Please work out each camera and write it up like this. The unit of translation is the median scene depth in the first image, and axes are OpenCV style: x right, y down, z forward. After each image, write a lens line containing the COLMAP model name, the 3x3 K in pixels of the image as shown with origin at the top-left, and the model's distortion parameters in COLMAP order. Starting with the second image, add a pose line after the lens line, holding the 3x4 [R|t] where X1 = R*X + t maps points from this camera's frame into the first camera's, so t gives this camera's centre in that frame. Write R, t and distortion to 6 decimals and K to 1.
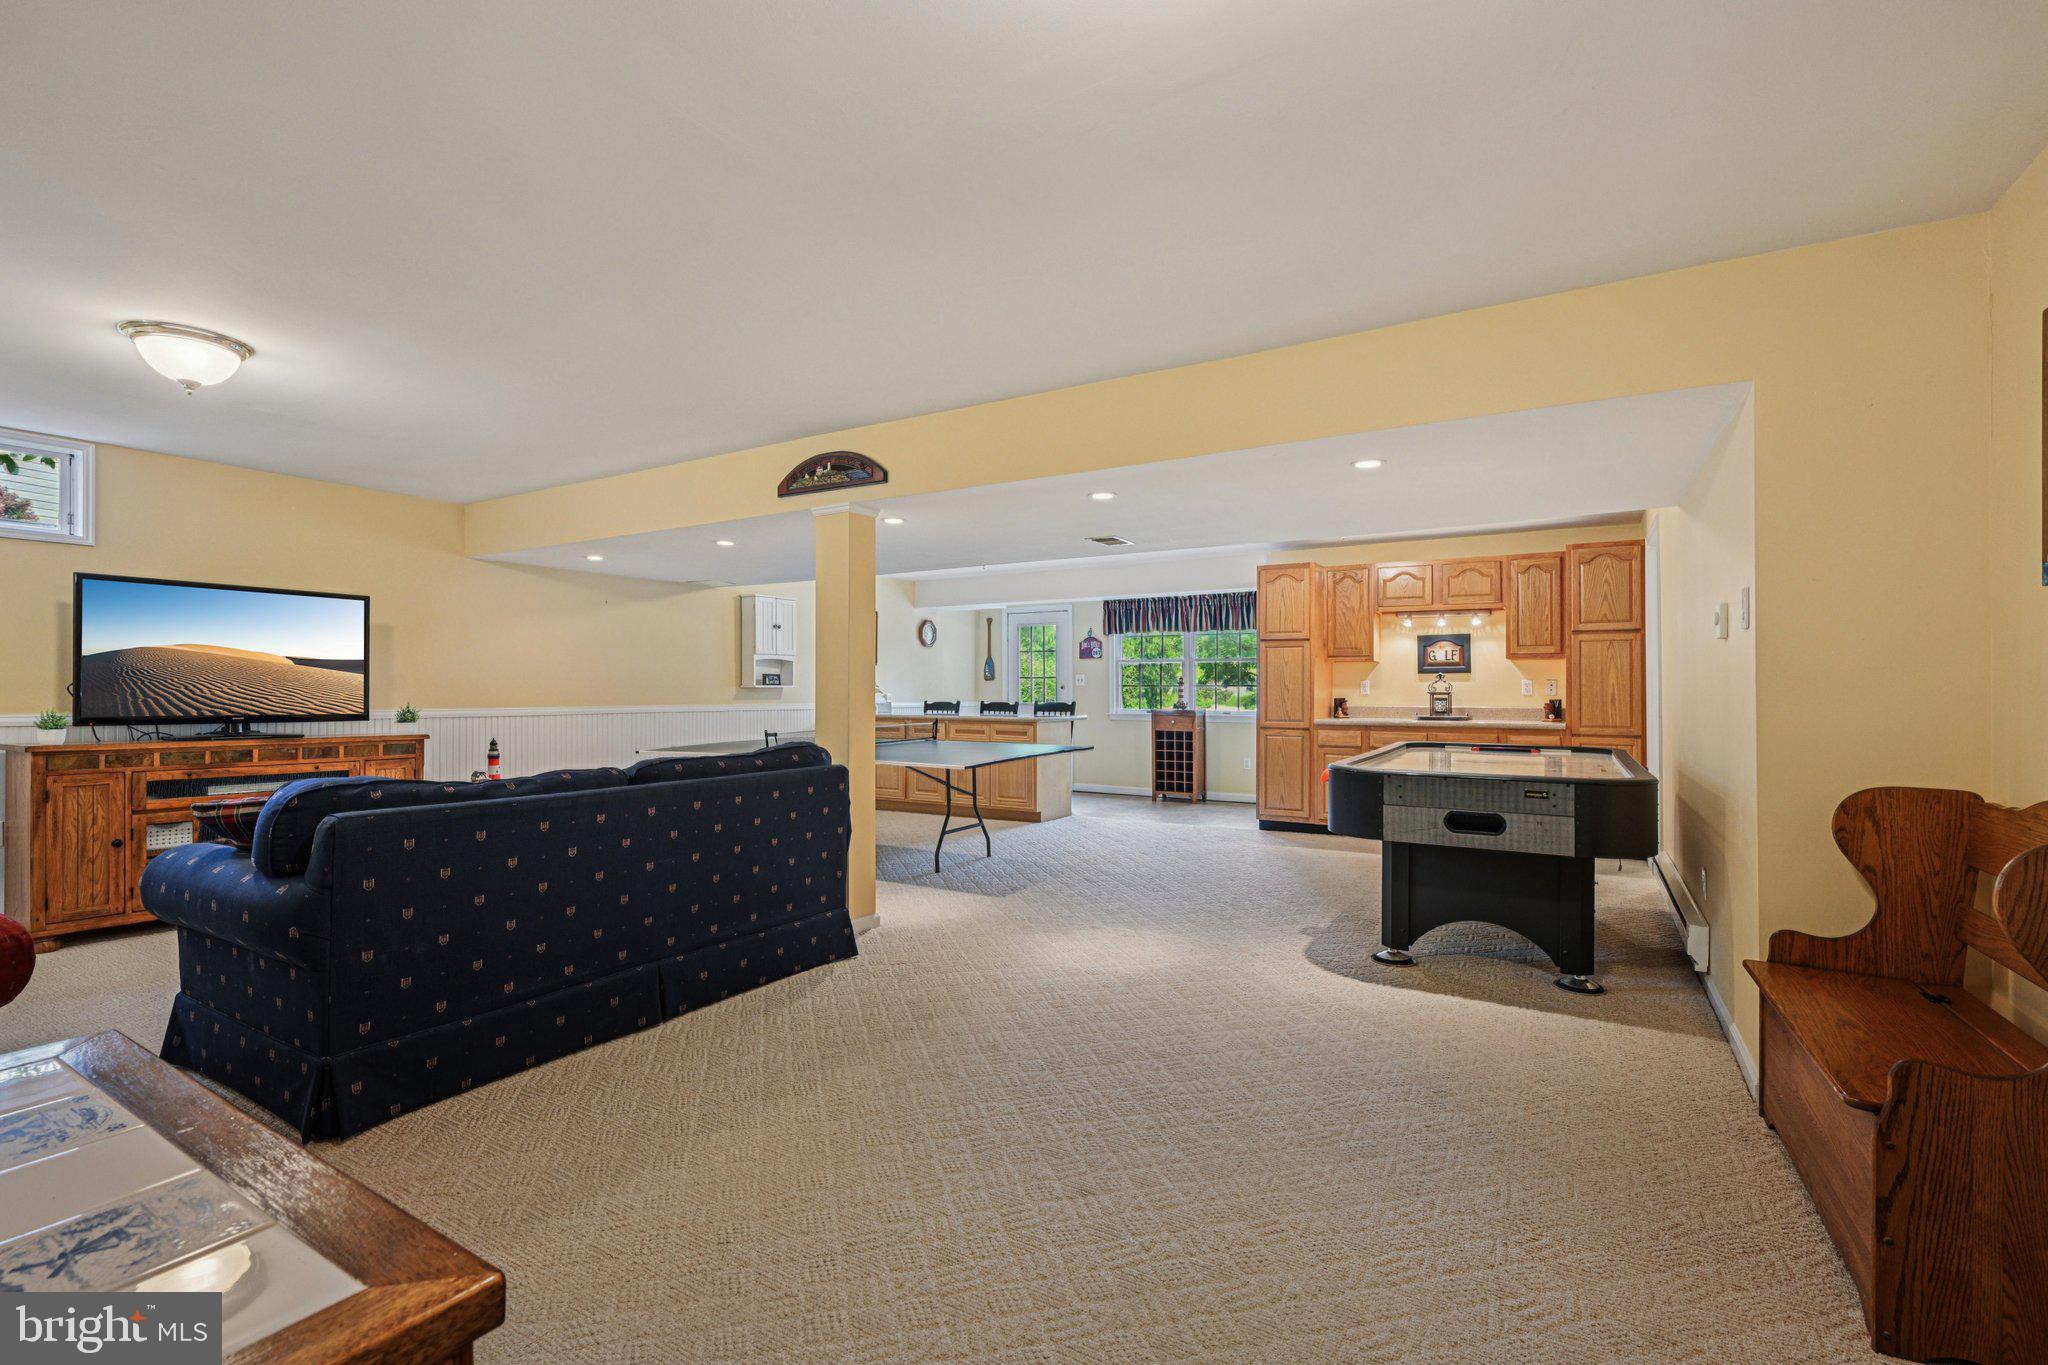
lens RADIAL K [[904.0, 0, 1013.4], [0, 904.0, 688.8], [0, 0, 1]] dist [-0.002746, 0.000310]
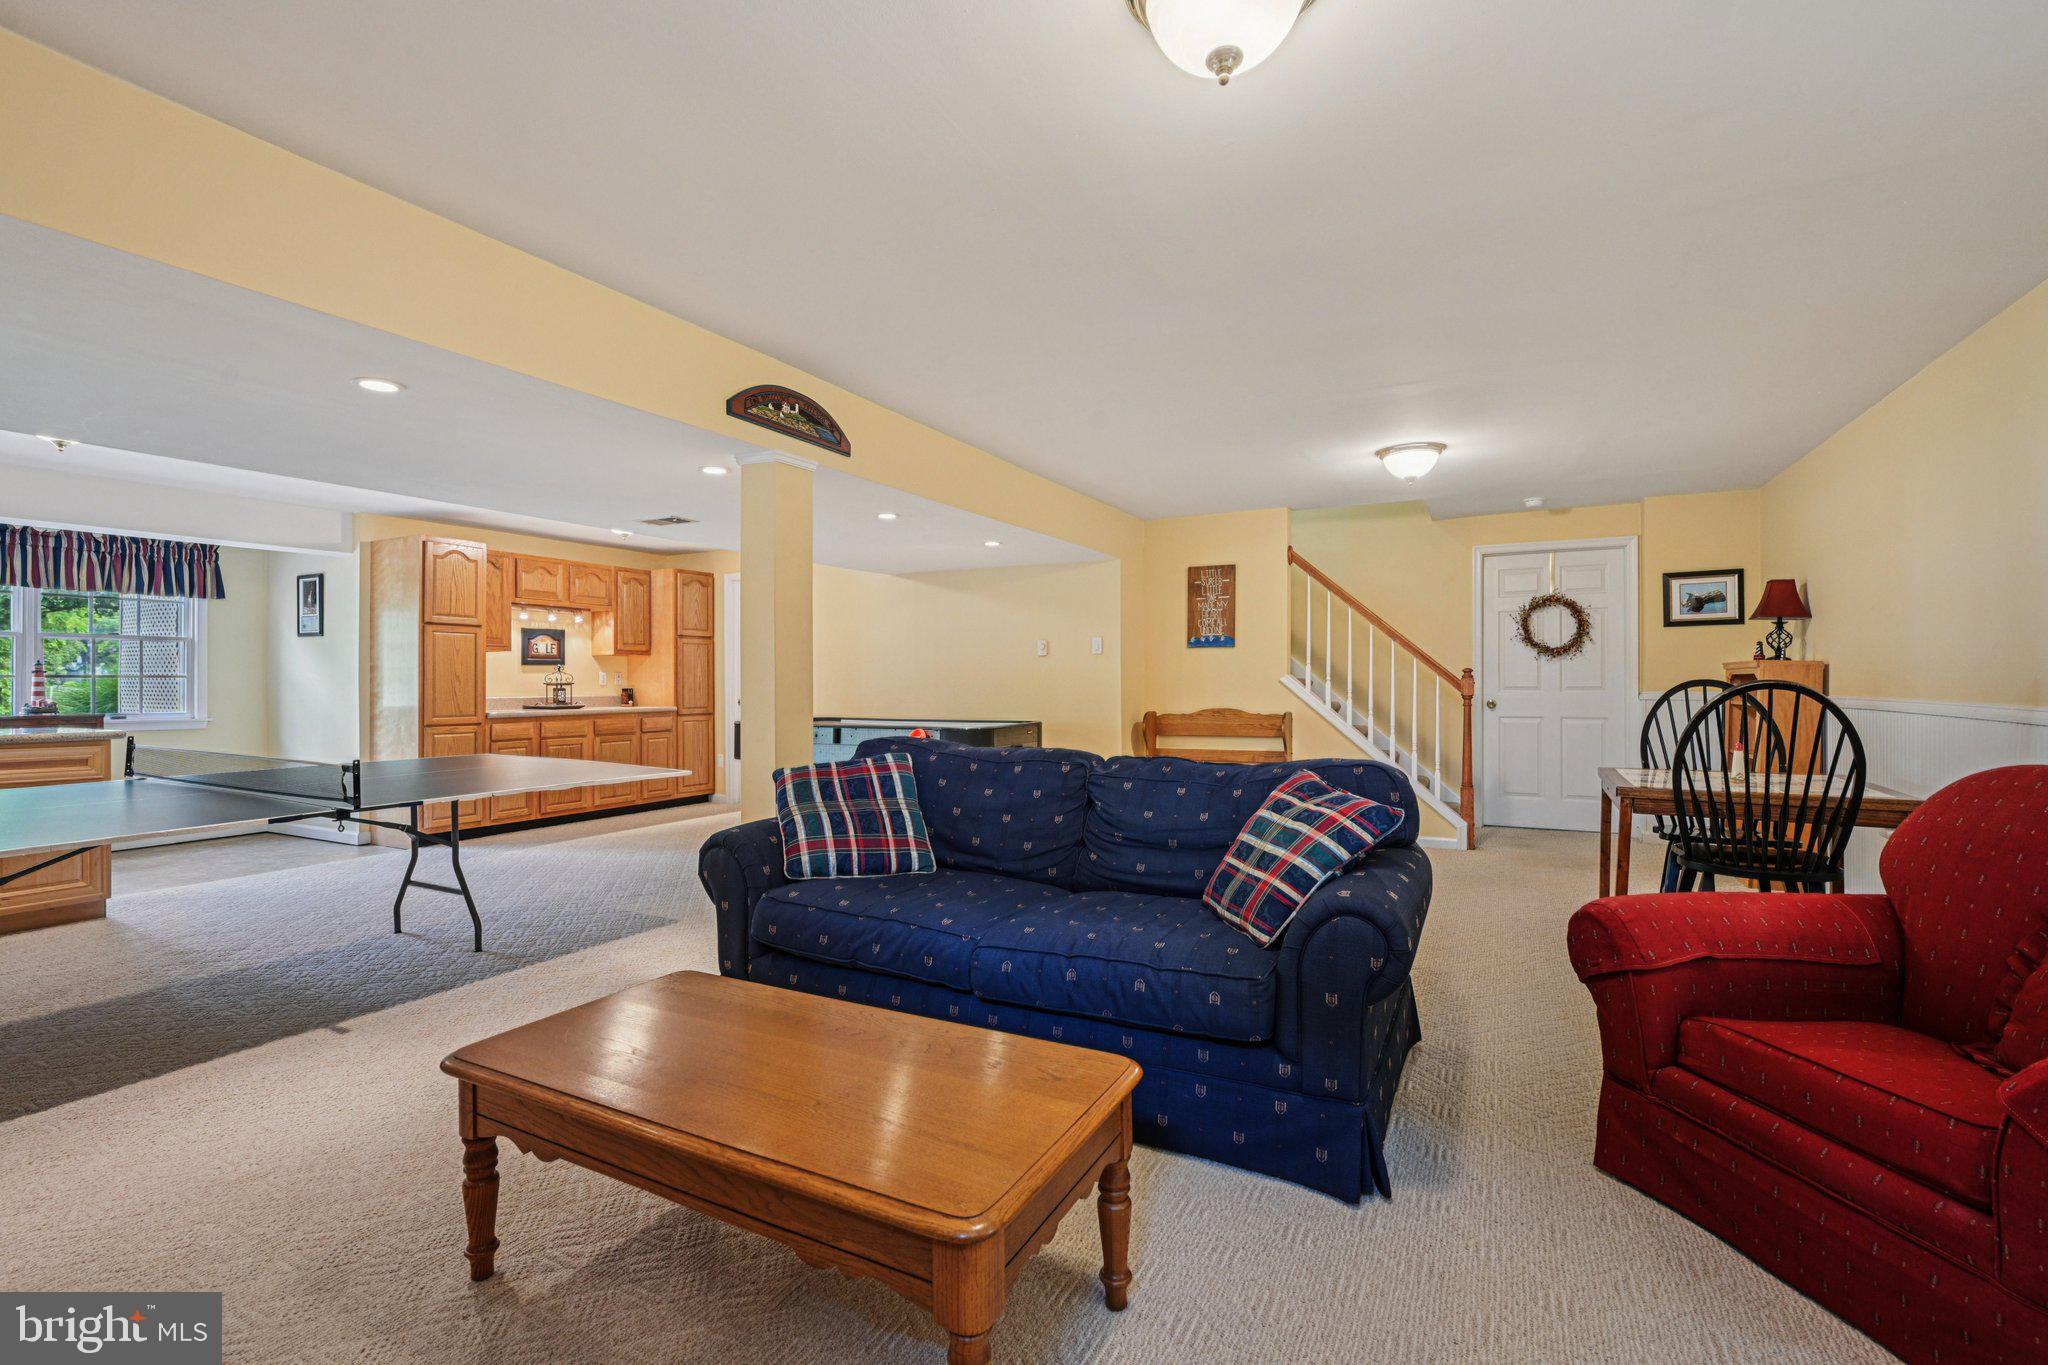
lens RADIAL K [[904.0, 0, 1014.8], [0, 904.0, 678.6], [0, 0, 1]] dist [-0.002746, 0.000310]
pose [[-0.052790, -0.000688, 0.998605, -0.461967], [0.000543, 1.000000, 0.000718, -0.001320], [-0.998606, 0.000580, -0.052789, 0.380006]]
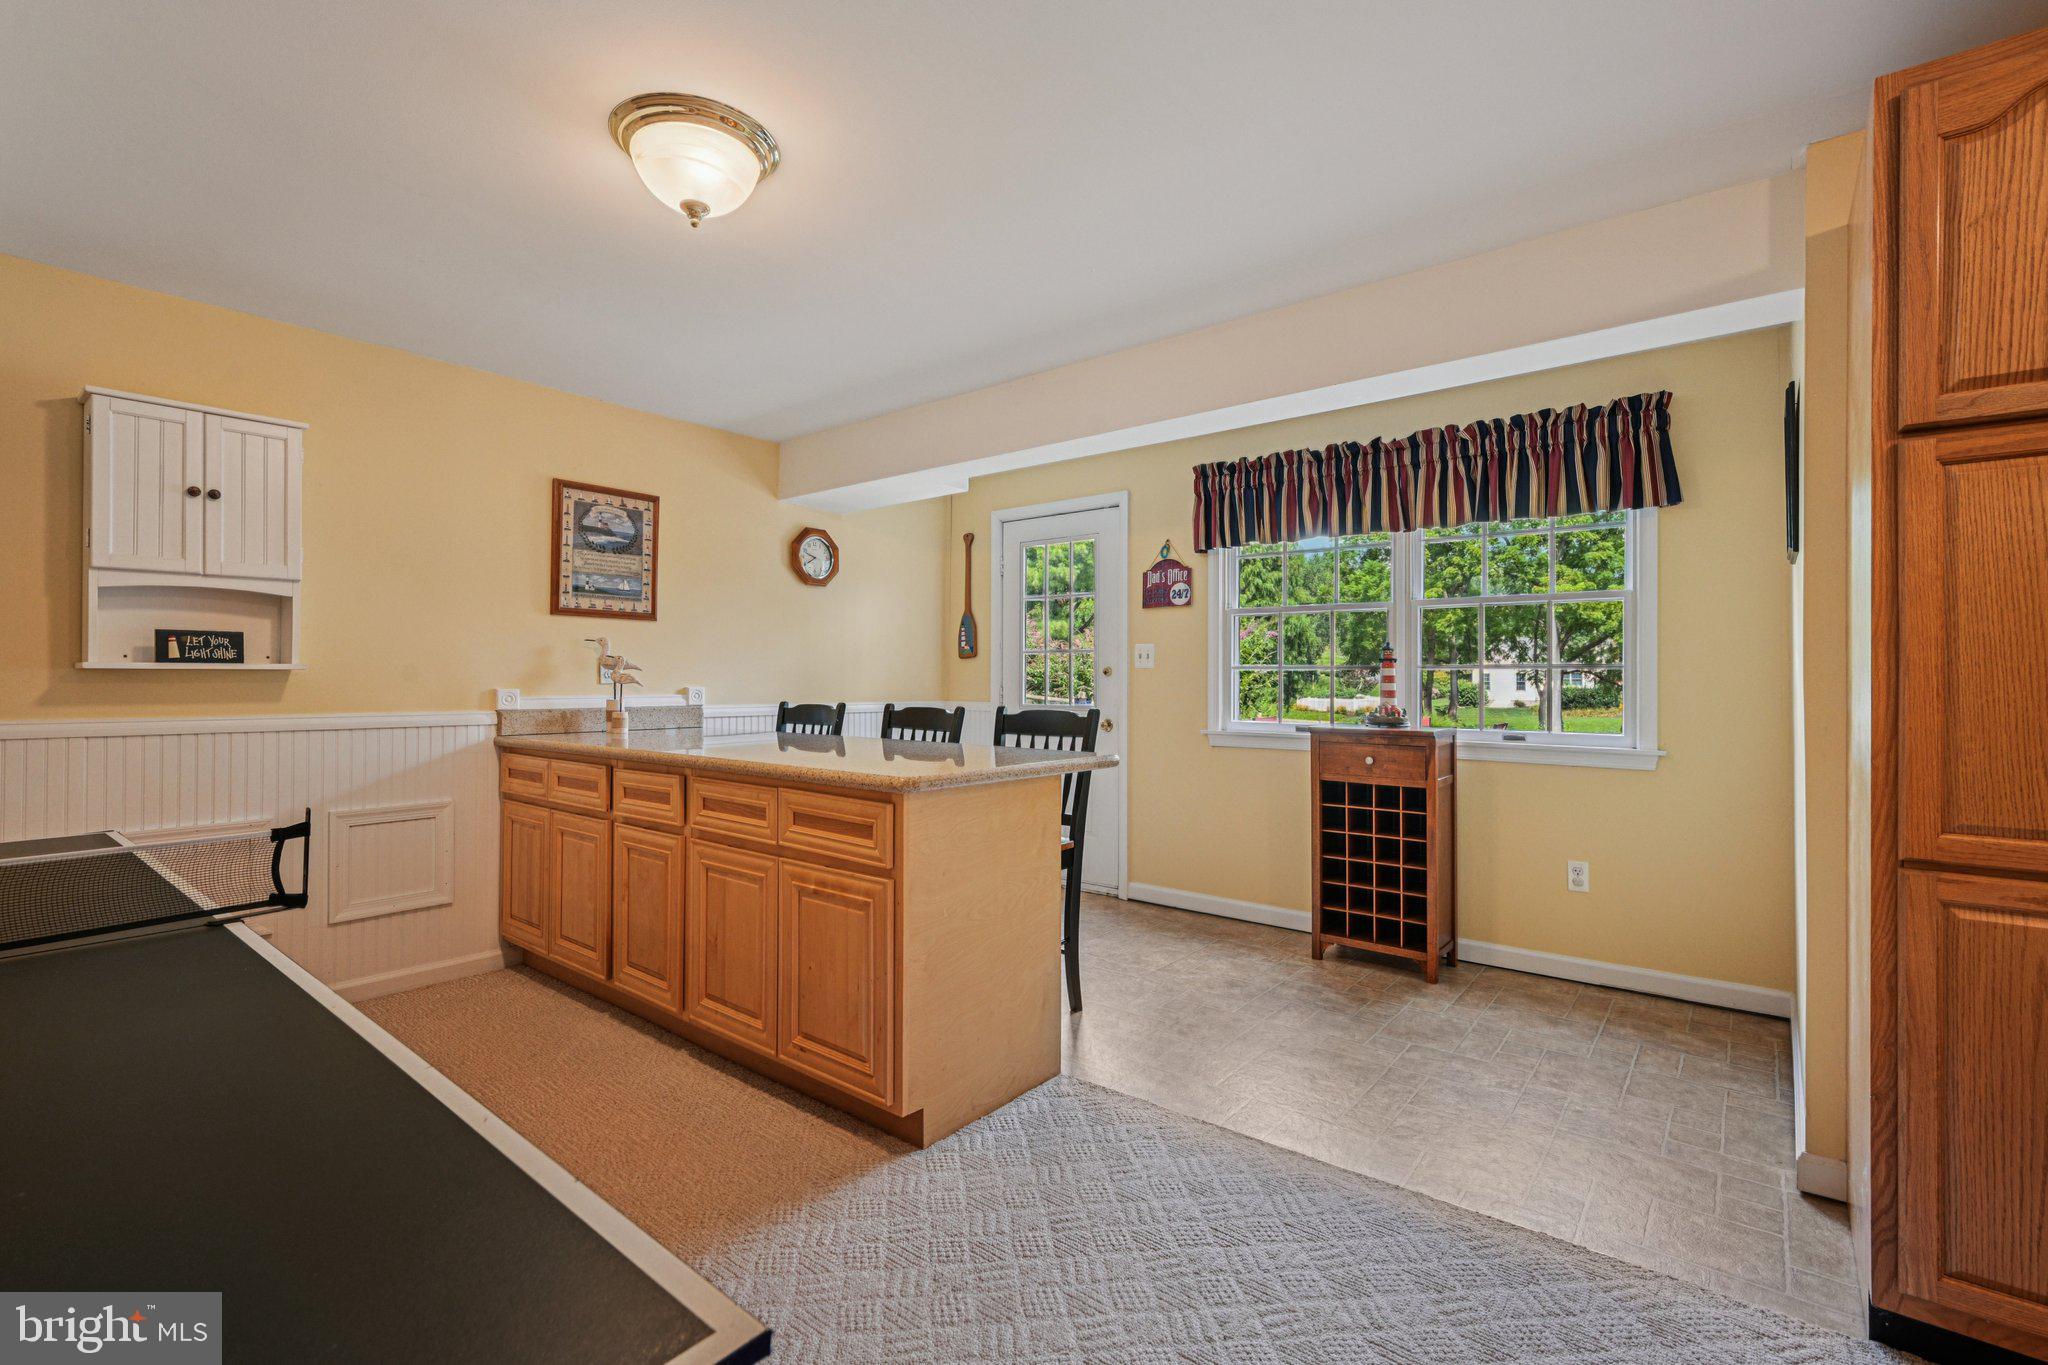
lens RADIAL K [[904.0, 0, 1015.4], [0, 904.0, 684.5], [0, 0, 1]] dist [-0.002746, 0.000310]
pose [[0.990680, 0.001792, -0.136199, 0.079128], [-0.000644, 0.999964, 0.008470, 0.001203], [0.136209, -0.008303, 0.990645, 0.595888]]
